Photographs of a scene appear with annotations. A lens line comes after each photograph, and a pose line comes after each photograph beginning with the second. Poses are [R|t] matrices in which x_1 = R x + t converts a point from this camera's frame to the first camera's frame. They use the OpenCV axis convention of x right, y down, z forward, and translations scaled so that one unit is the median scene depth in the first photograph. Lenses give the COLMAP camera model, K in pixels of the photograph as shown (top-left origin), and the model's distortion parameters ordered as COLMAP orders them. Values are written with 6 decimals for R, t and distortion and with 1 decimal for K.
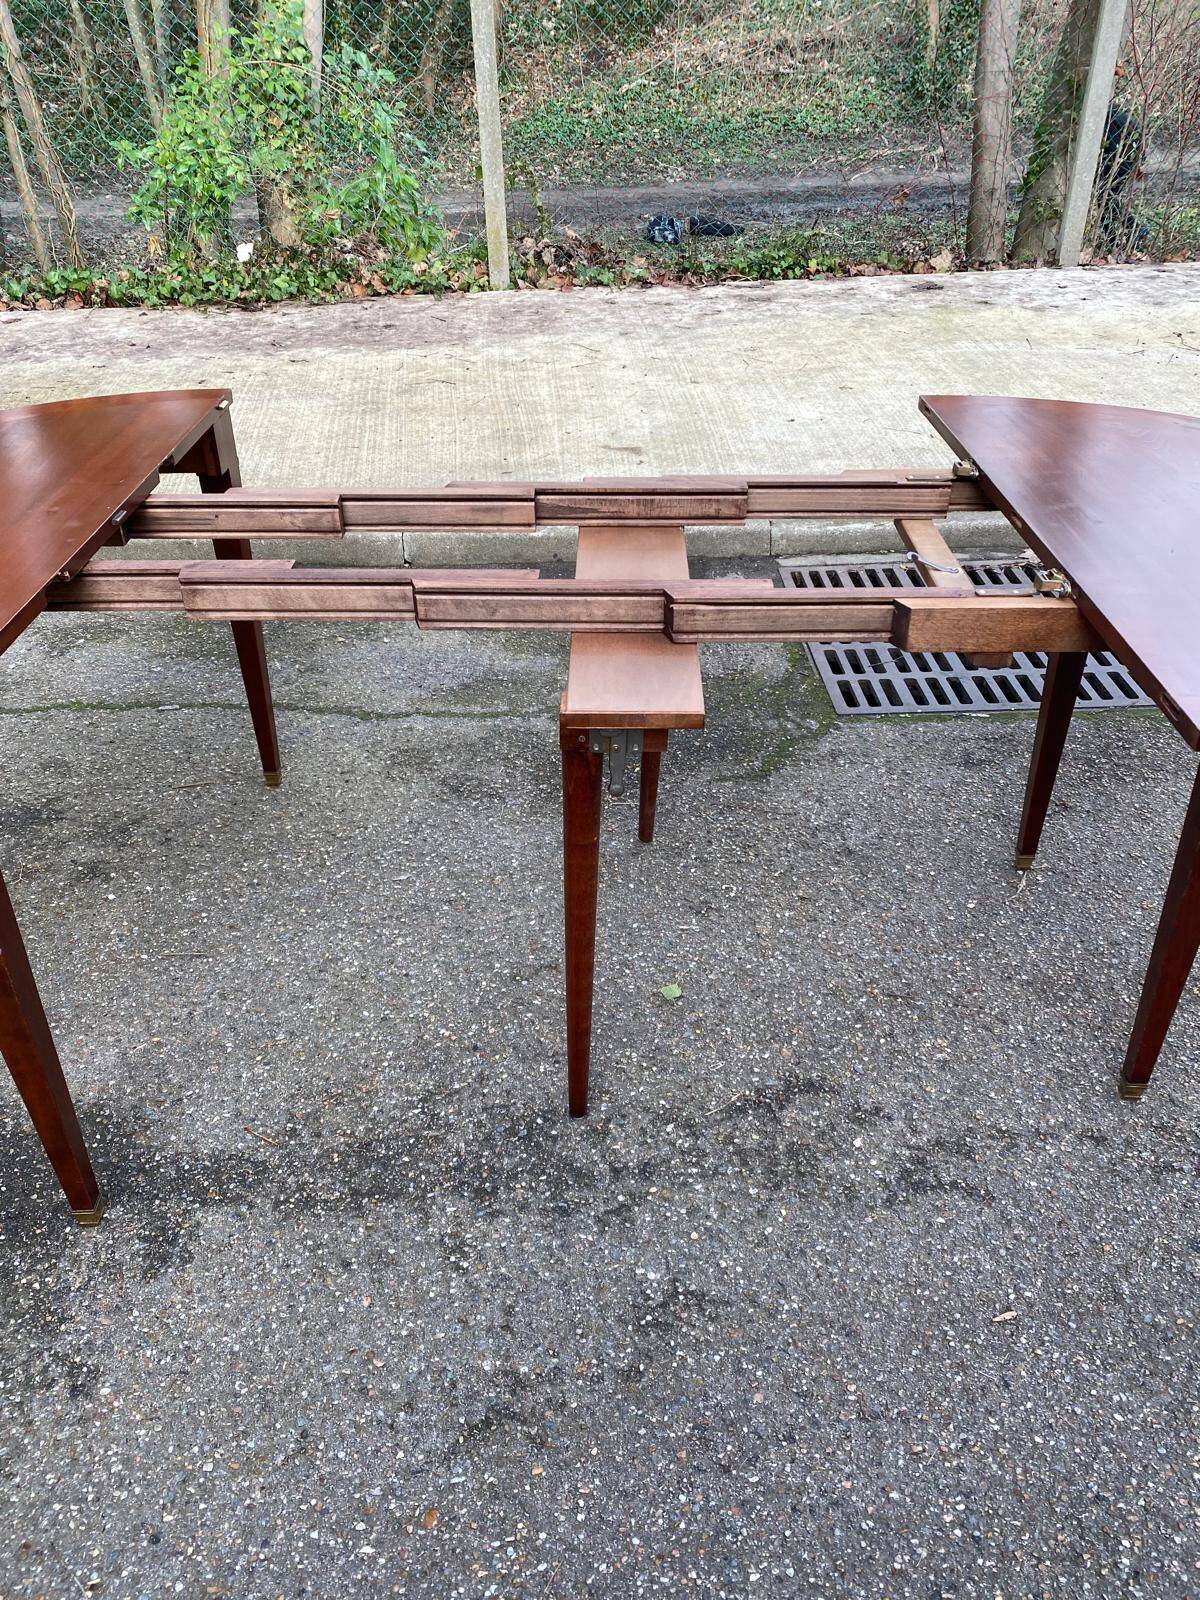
lens RADIAL K [[1223.9, 0, 590.3], [0, 1223.9, 779.9], [0, 0, 1]] dist [0.012878, -0.012390]
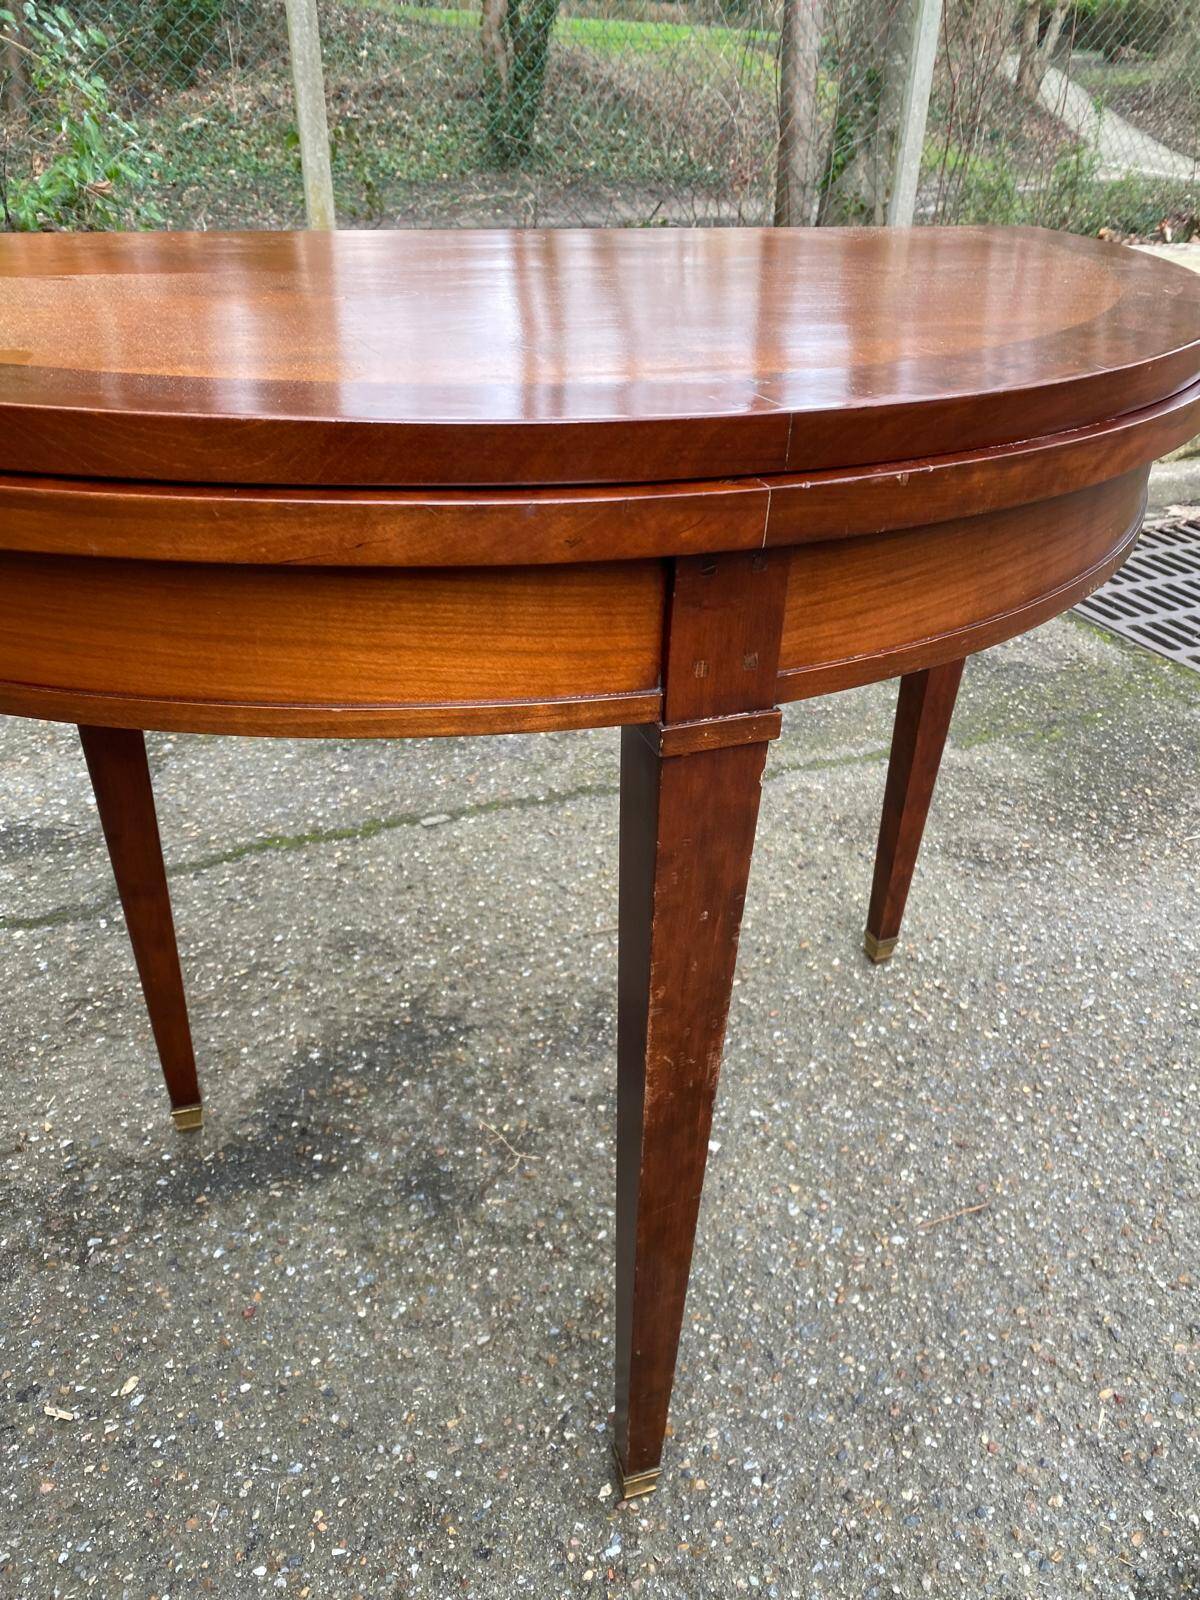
lens RADIAL K [[1223.9, 0, 618.5], [0, 1223.9, 792.1], [0, 0, 1]] dist [0.012878, -0.012390]
pose [[0.924106, -0.155929, 0.348876, -0.562840], [0.169554, 0.985483, -0.008660, -0.061147], [-0.342461, 0.067156, 0.937129, 0.453851]]
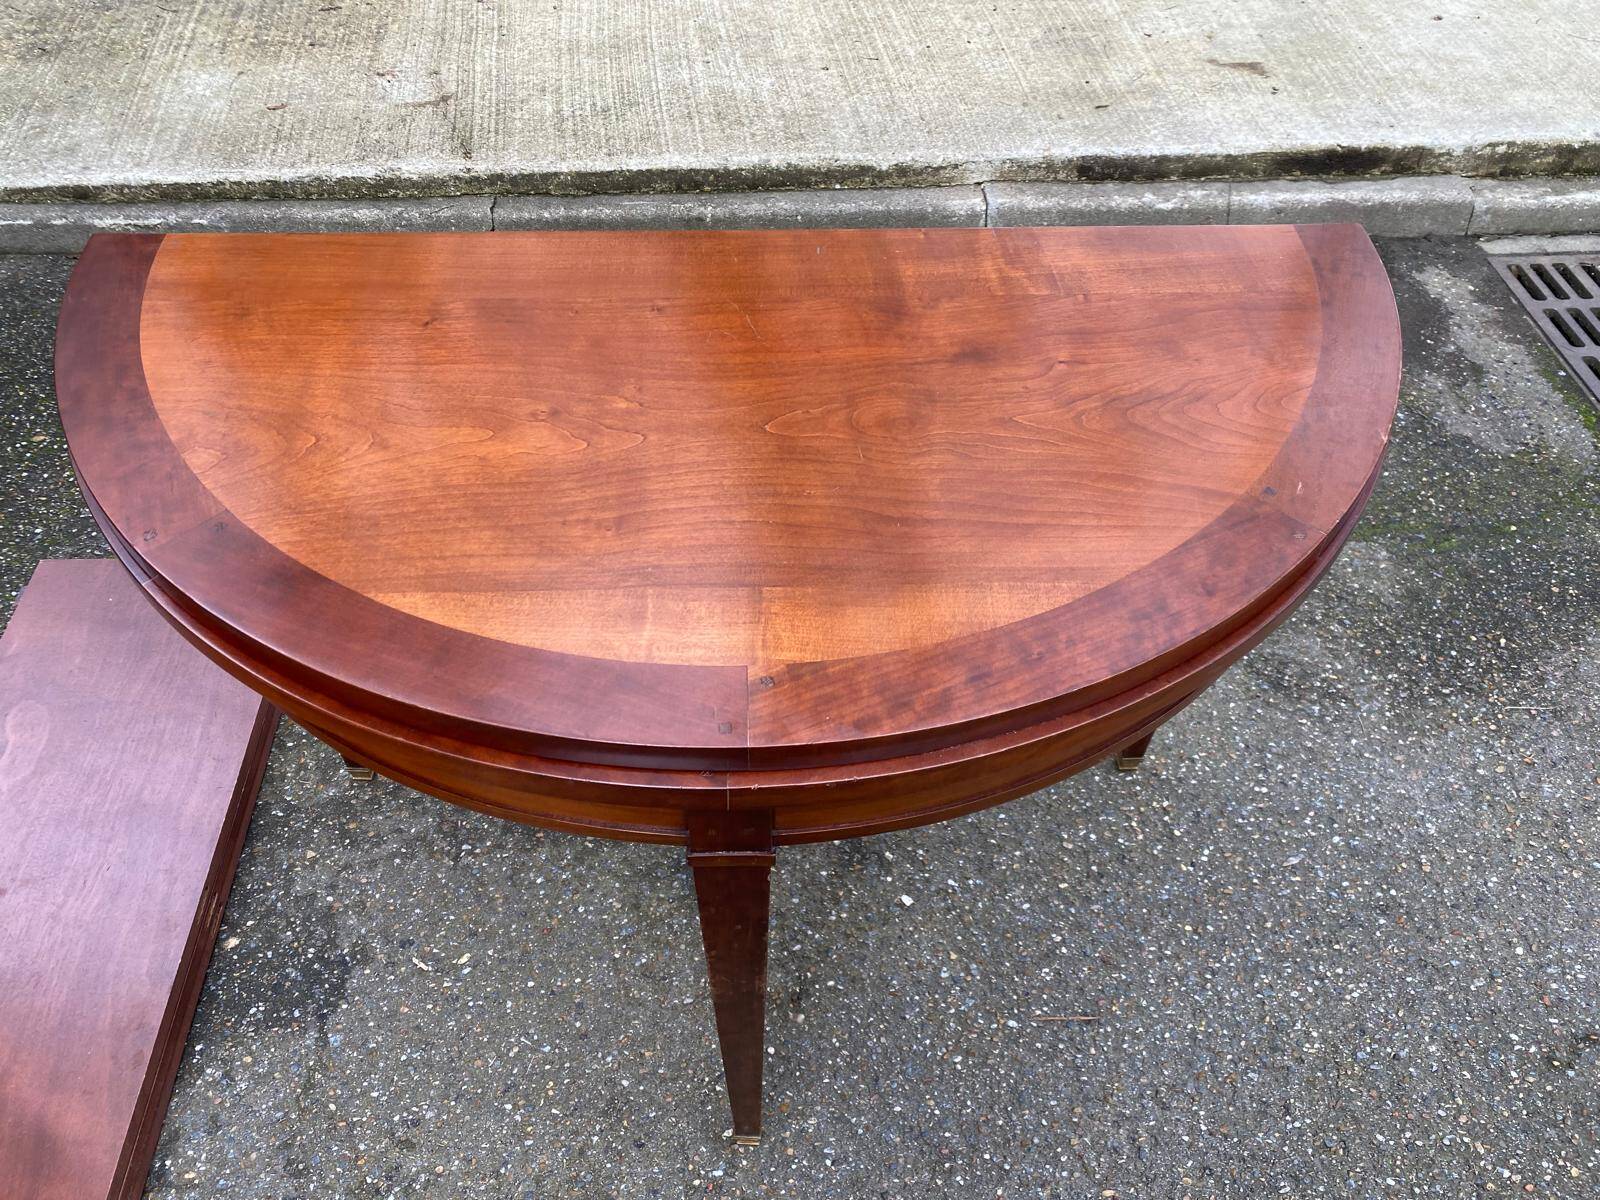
lens RADIAL K [[1223.9, 0, 790.7], [0, 1223.9, 602.9], [0, 0, 1]] dist [0.012878, -0.012390]
pose [[0.999297, -0.007535, 0.036718, -0.453735], [-0.002069, 0.967005, 0.254747, -0.237472], [-0.037426, -0.254644, 0.966310, 0.338289]]
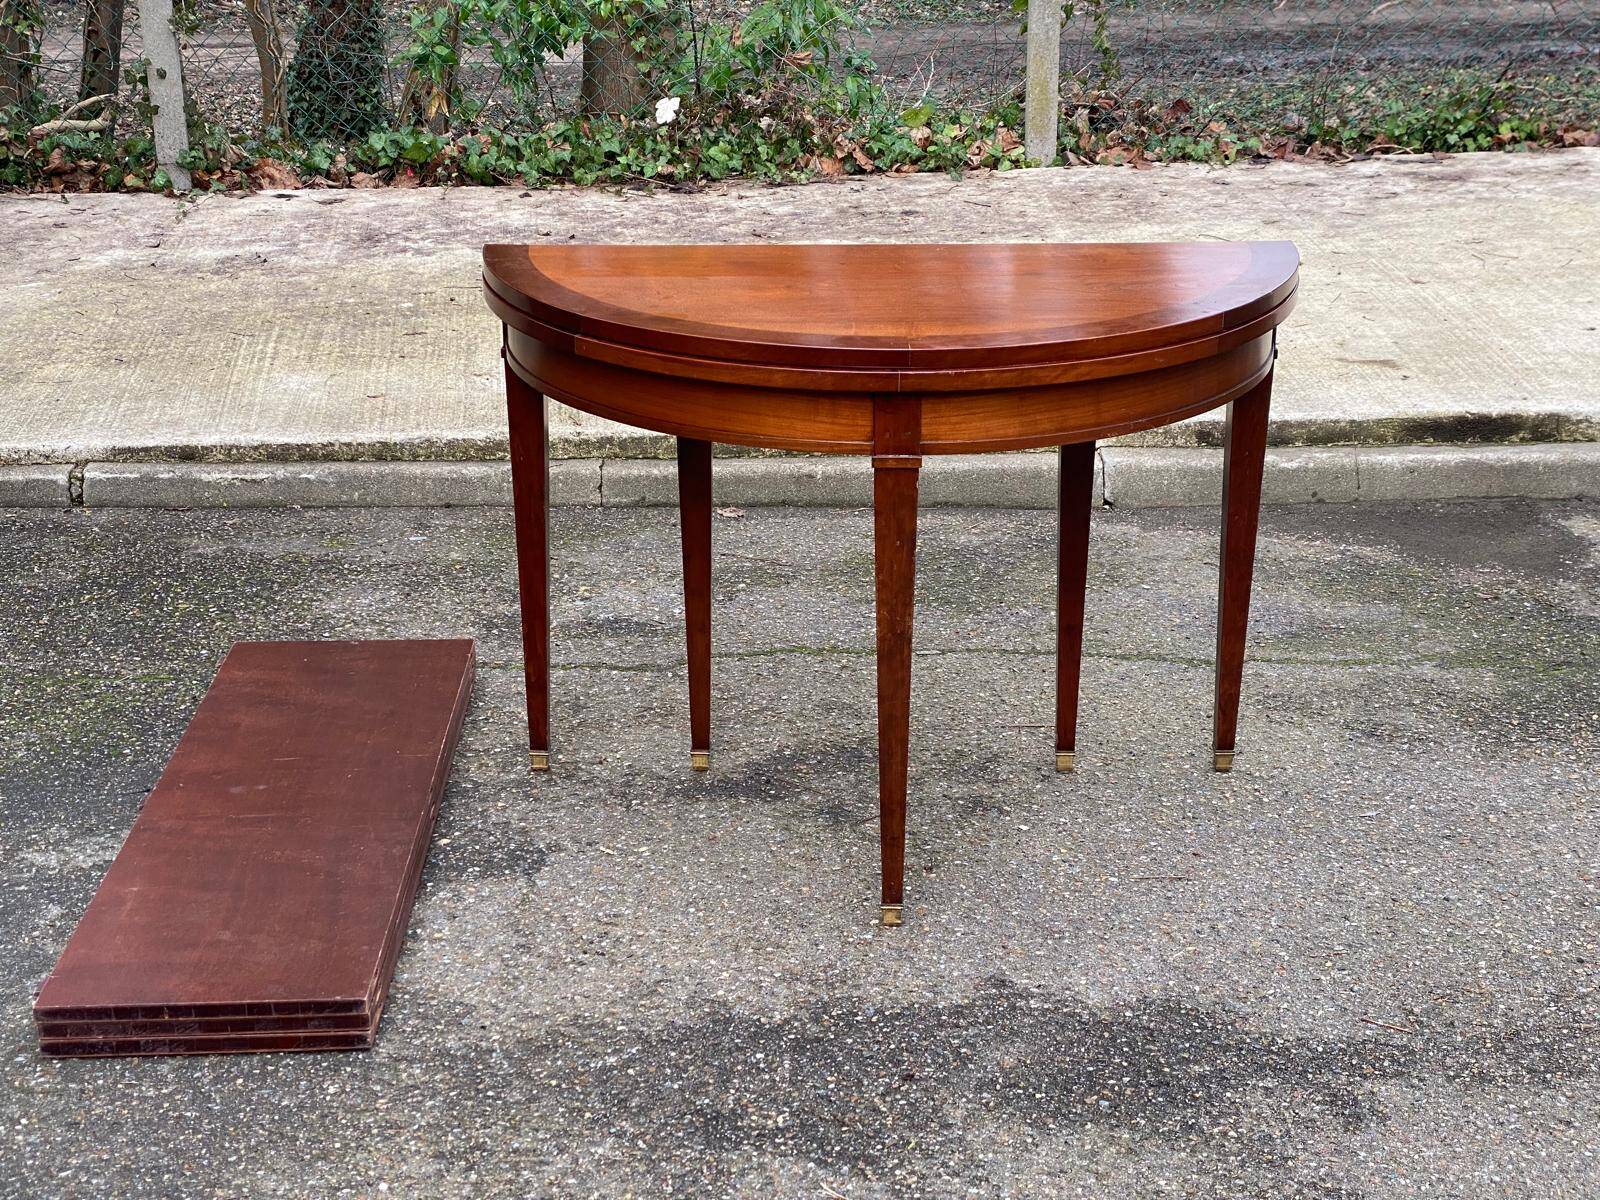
lens RADIAL K [[2370.6, 0, 800.4], [0, 2370.6, 591.0], [0, 0, 1]] dist [0.133449, 0.000000]
pose [[0.999935, 0.006428, 0.009374, -0.521046], [-0.004249, 0.976328, -0.216255, 0.266773], [-0.010543, 0.216201, 0.976292, -0.538202]]
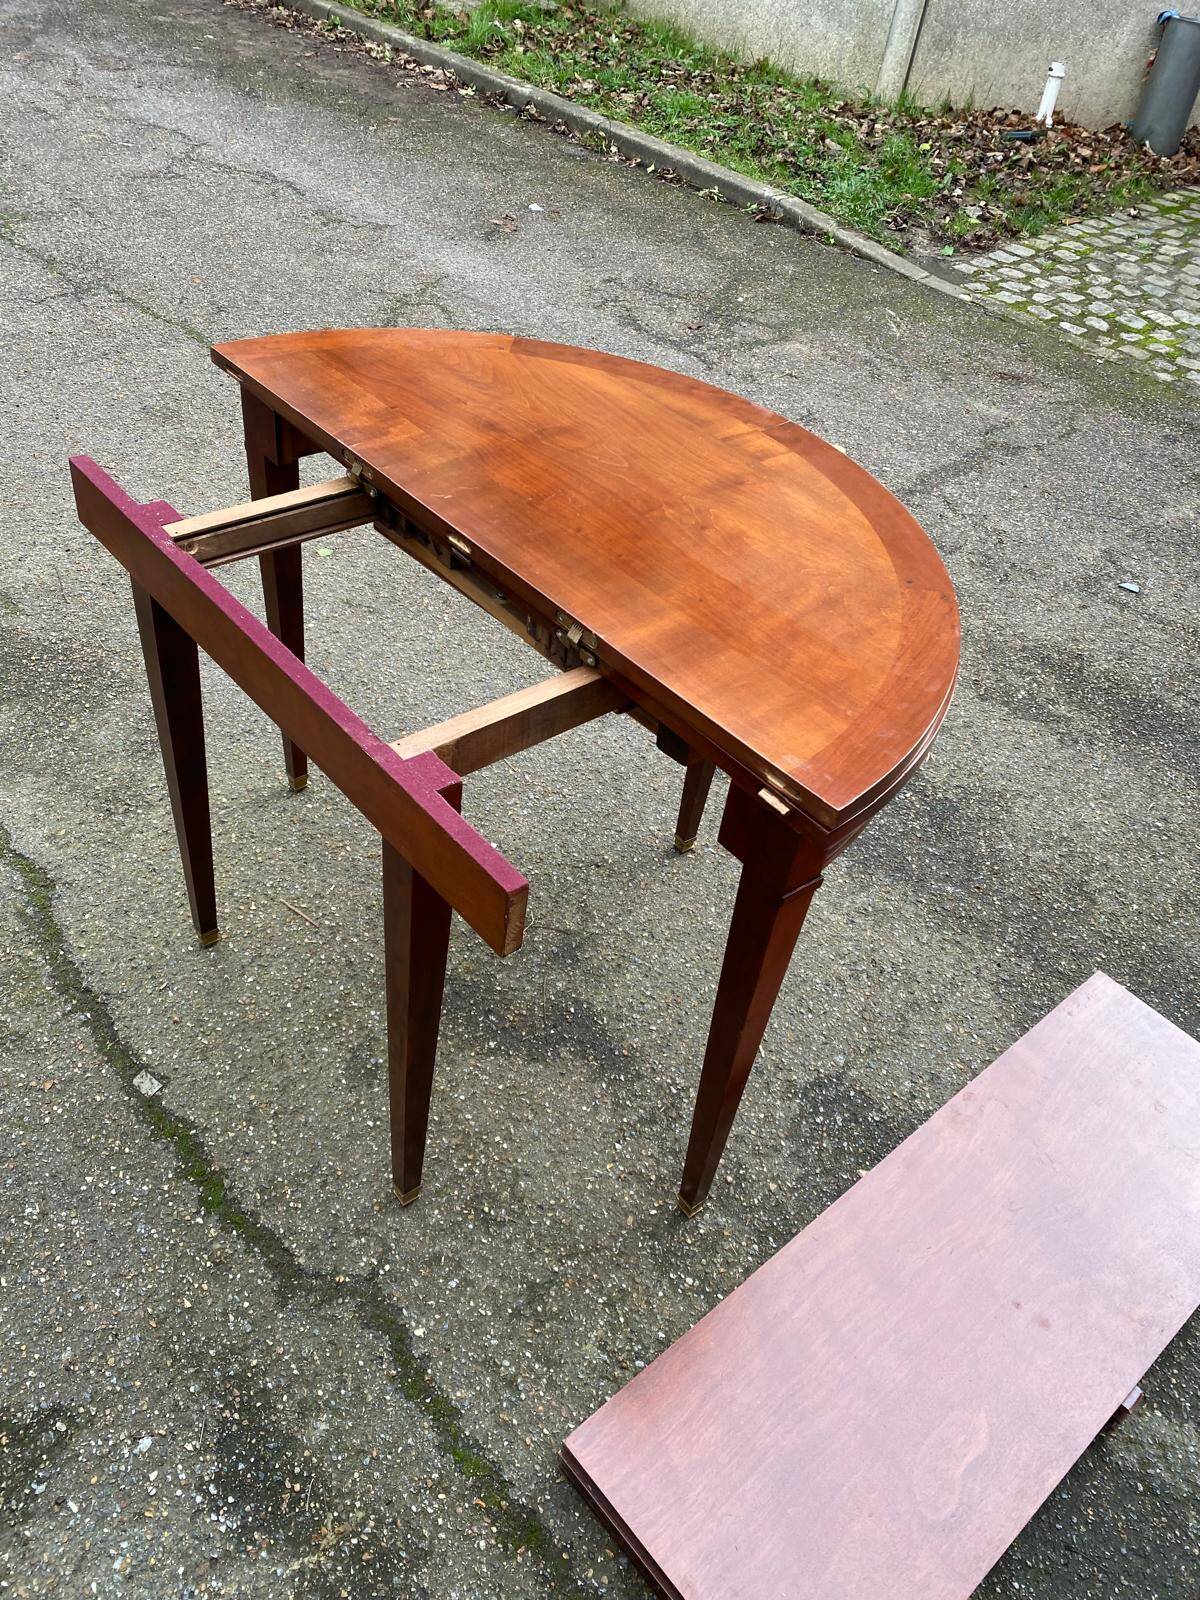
lens RADIAL K [[1223.9, 0, 588.8], [0, 1223.9, 785.4], [0, 0, 1]] dist [0.012878, -0.012390]
pose [[-0.646288, -0.549076, 0.529931, -0.884915], [0.341262, 0.413173, 0.844292, -0.691583], [-0.682534, 0.726501, -0.079650, 0.931586]]
